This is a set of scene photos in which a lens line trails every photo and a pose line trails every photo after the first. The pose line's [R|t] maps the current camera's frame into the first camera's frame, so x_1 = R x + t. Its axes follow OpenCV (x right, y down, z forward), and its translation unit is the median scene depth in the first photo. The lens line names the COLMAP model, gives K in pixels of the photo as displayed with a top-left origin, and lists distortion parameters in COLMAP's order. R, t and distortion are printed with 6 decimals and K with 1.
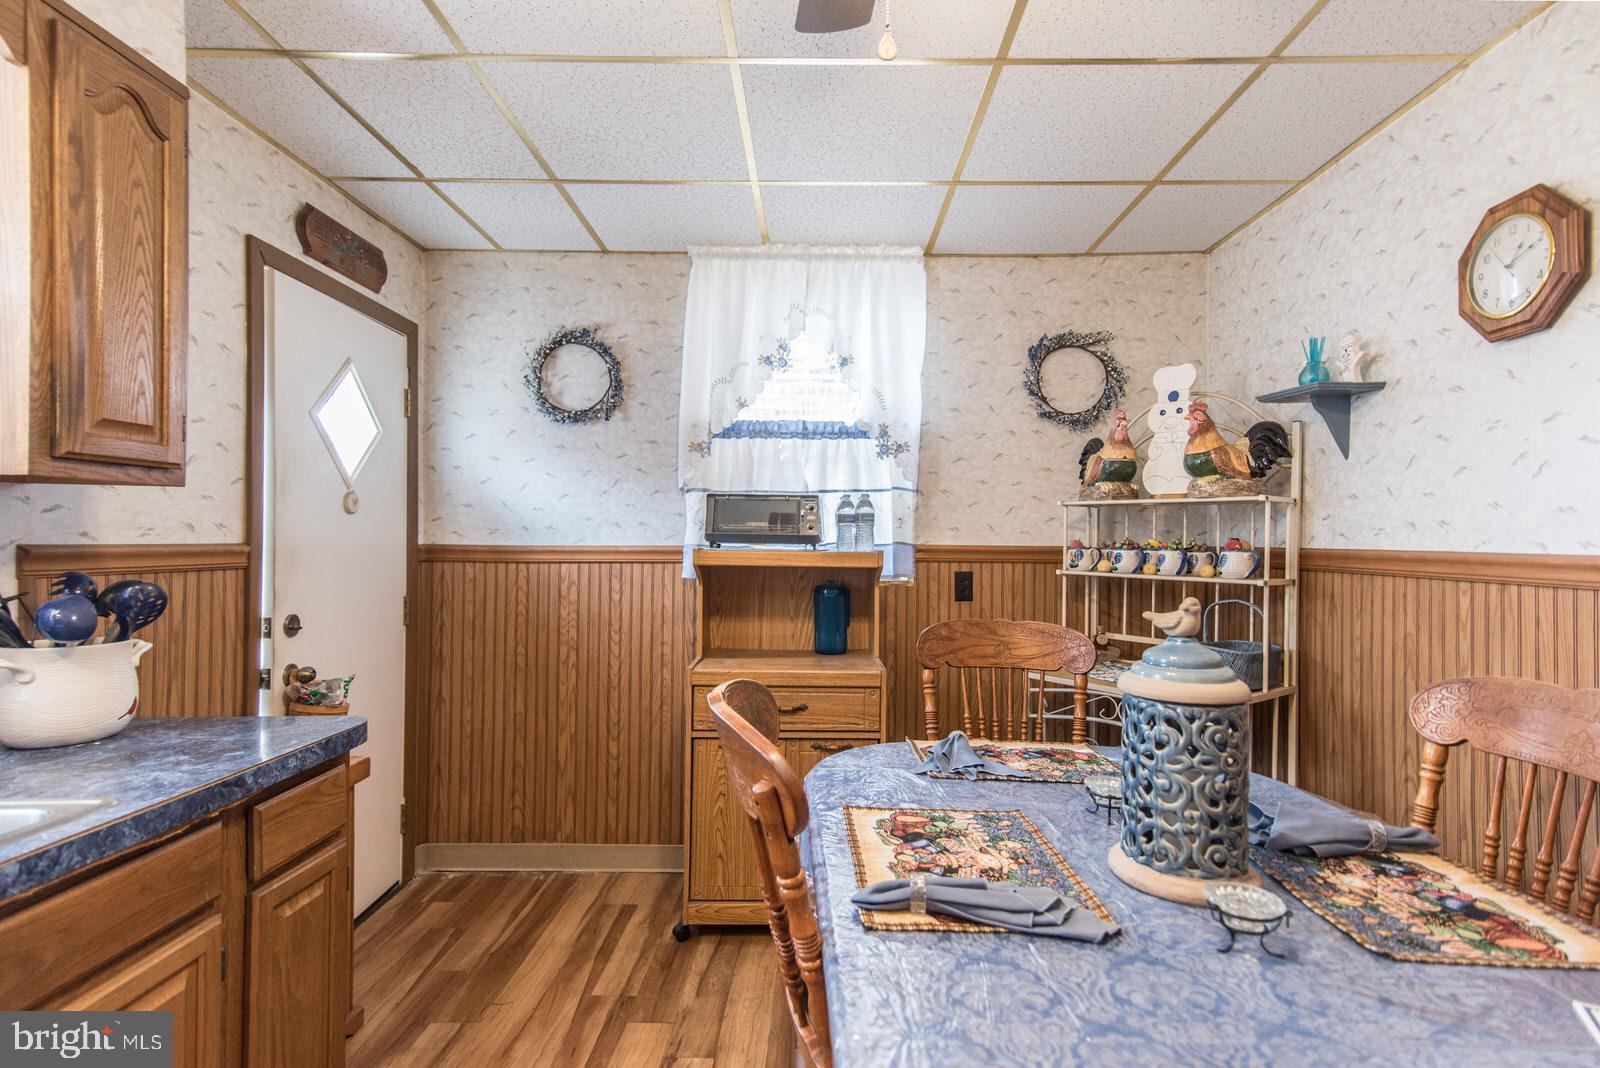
lens RADIAL K [[812.7, 0, 797.3], [0, 812.7, 543.6], [0, 0, 1]] dist [0.029458, 0.001096]
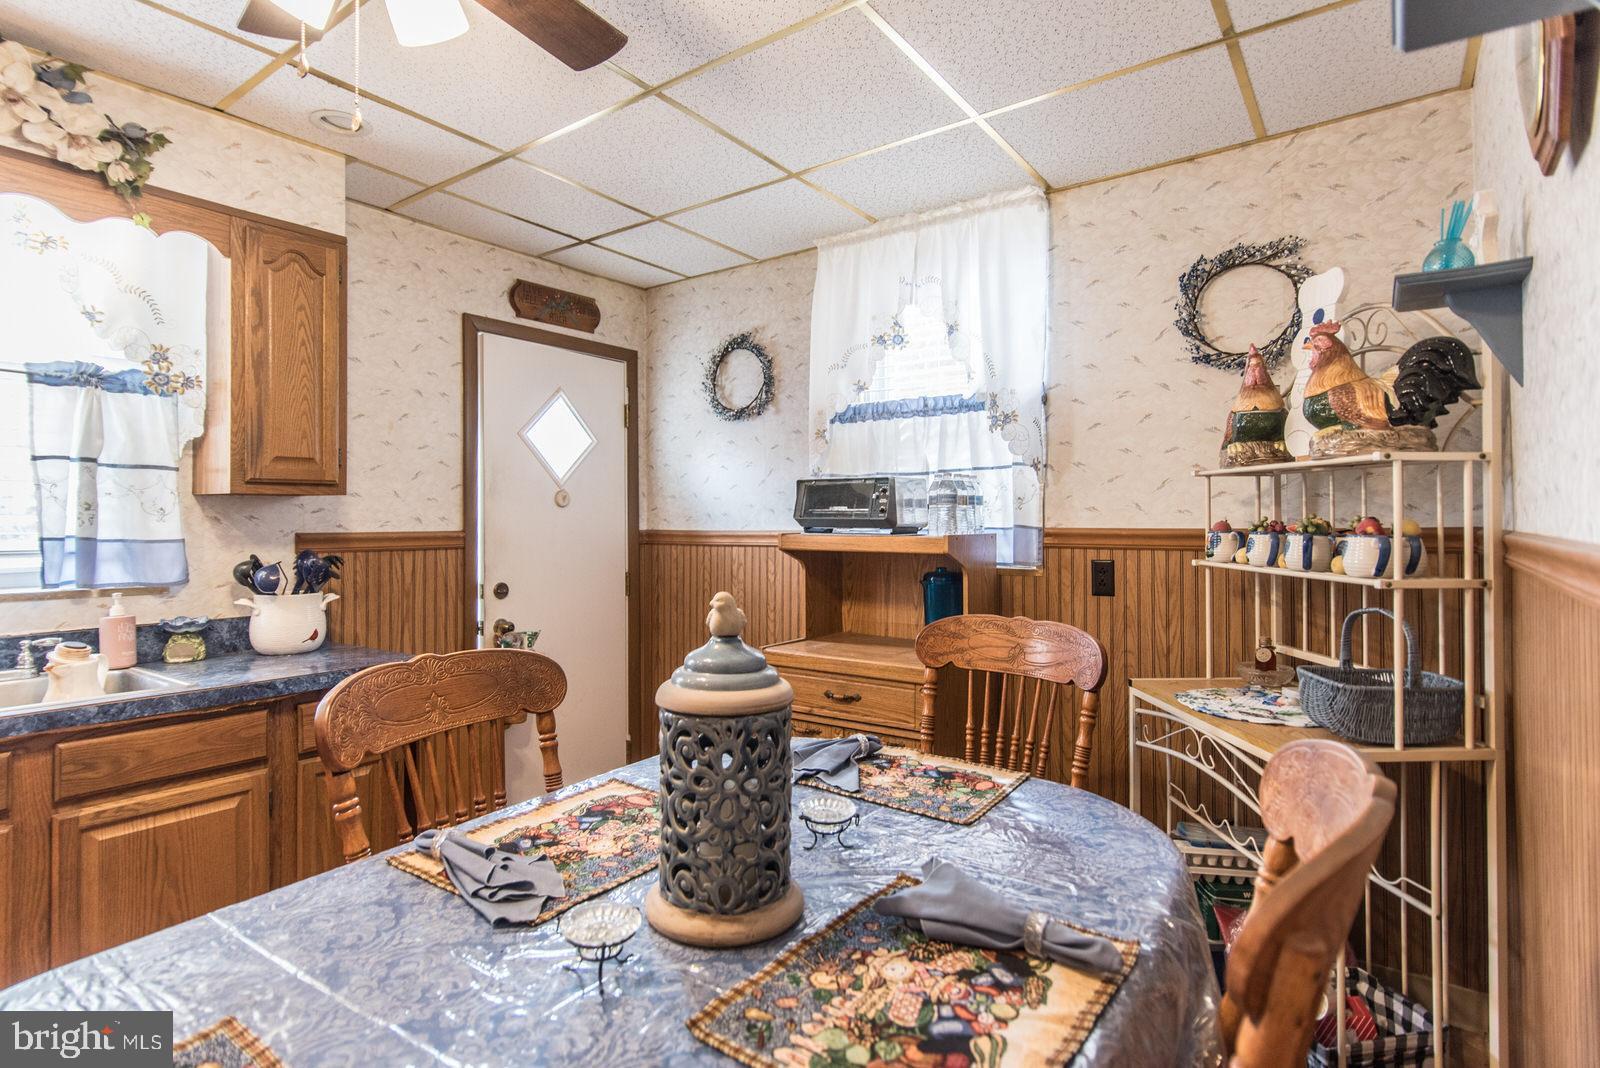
lens RADIAL K [[817.4, 0, 768.6], [0, 817.4, 518.2], [0, 0, 1]] dist [0.002672, 0.000481]
pose [[0.807313, -0.013049, -0.589980, 0.447785], [0.007784, 0.999904, -0.011464, -0.001294], [0.590073, 0.004663, 0.807337, 0.136747]]
